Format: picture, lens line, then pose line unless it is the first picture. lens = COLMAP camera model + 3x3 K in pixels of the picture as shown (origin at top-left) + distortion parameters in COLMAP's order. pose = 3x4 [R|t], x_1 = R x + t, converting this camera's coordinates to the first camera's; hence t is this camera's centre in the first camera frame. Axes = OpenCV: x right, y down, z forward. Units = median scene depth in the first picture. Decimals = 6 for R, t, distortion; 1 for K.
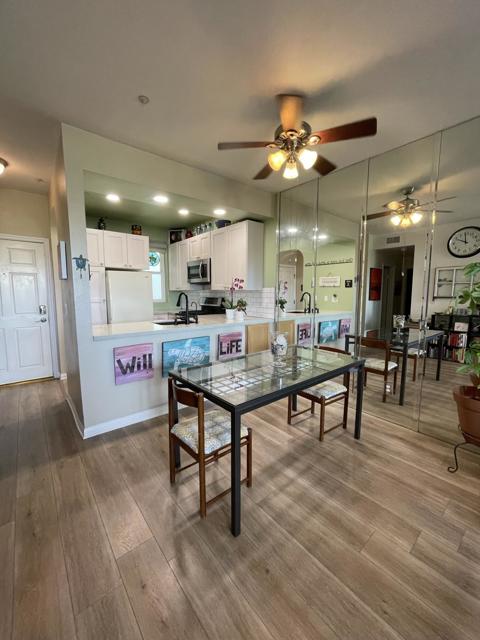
lens RADIAL K [[256.2, 0, 239.5], [0, 256.2, 320.0], [0, 0, 1]] dist [-0.004182, 0.000948]
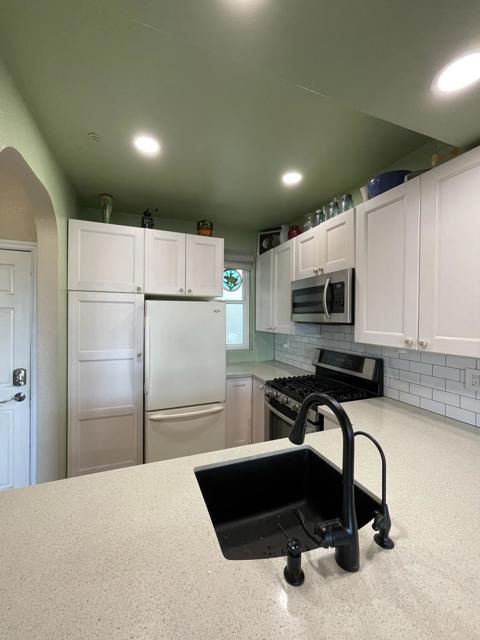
lens RADIAL K [[256.2, 0, 242.4], [0, 256.2, 318.7], [0, 0, 1]] dist [-0.004182, 0.000948]
pose [[0.953485, 0.008195, -0.301330, -0.158200], [-0.040076, 0.994203, -0.099773, -0.105986], [0.298765, 0.107208, 0.948286, 0.540987]]
